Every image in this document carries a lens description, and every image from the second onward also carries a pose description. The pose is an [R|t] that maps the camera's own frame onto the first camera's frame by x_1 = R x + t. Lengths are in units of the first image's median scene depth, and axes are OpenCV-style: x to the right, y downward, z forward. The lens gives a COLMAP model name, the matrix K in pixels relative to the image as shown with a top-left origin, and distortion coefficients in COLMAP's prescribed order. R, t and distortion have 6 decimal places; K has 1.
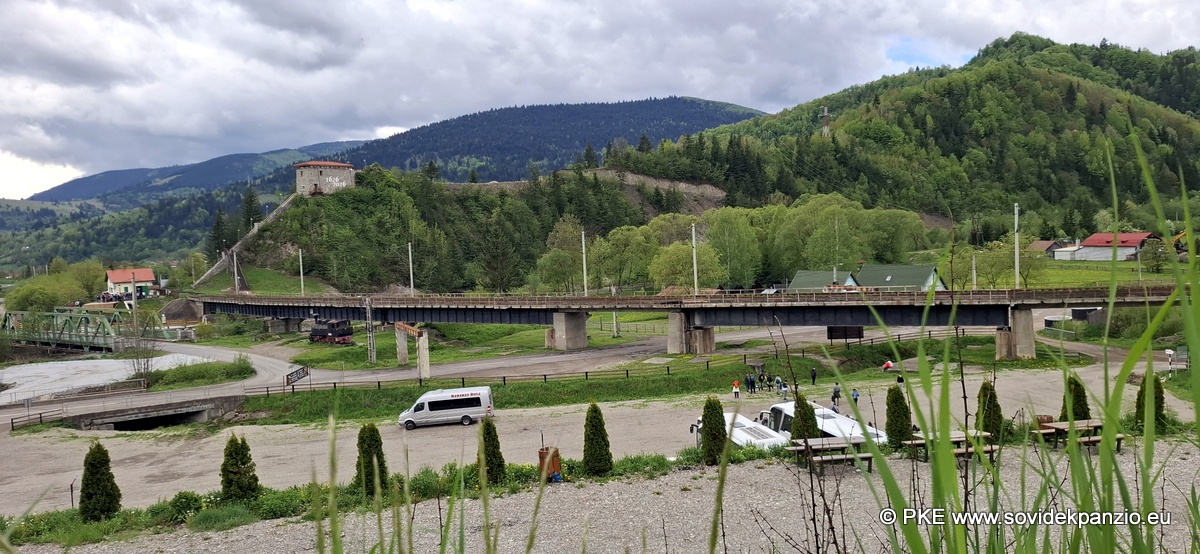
lens RADIAL K [[819.4, 0, 609.8], [0, 819.4, 281.6], [0, 0, 1]] dist [0.105545, -0.138232]
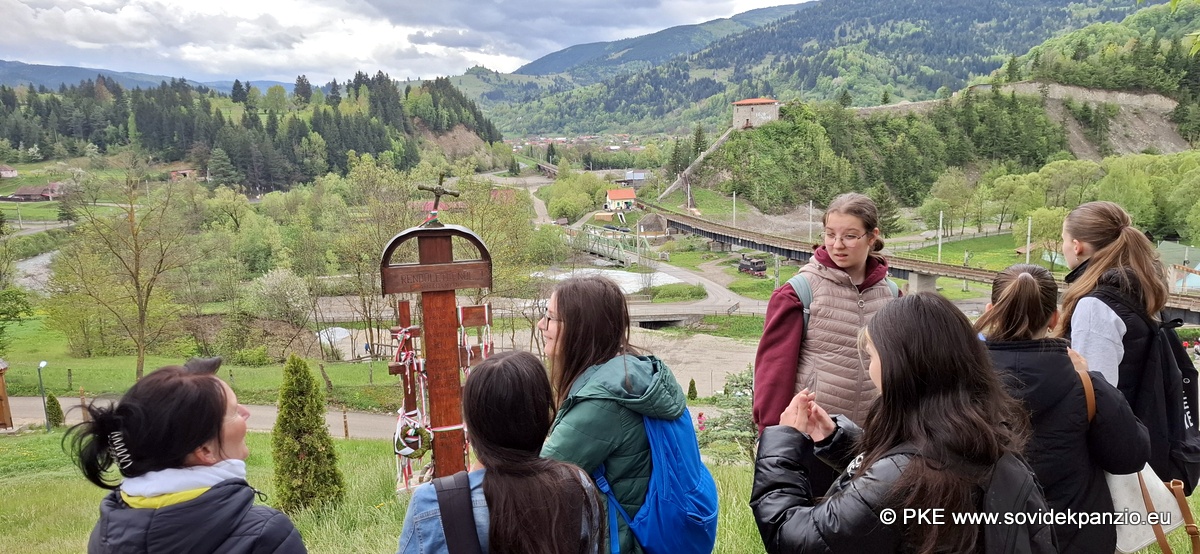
lens RADIAL K [[819.4, 0, 609.8], [0, 819.4, 281.6], [0, 0, 1]] dist [0.105545, -0.138232]
pose [[0.879494, 0.108516, -0.463372, 0.061270], [-0.034233, 0.985560, 0.165830, -0.072272], [0.474677, -0.129984, 0.870509, -0.200602]]
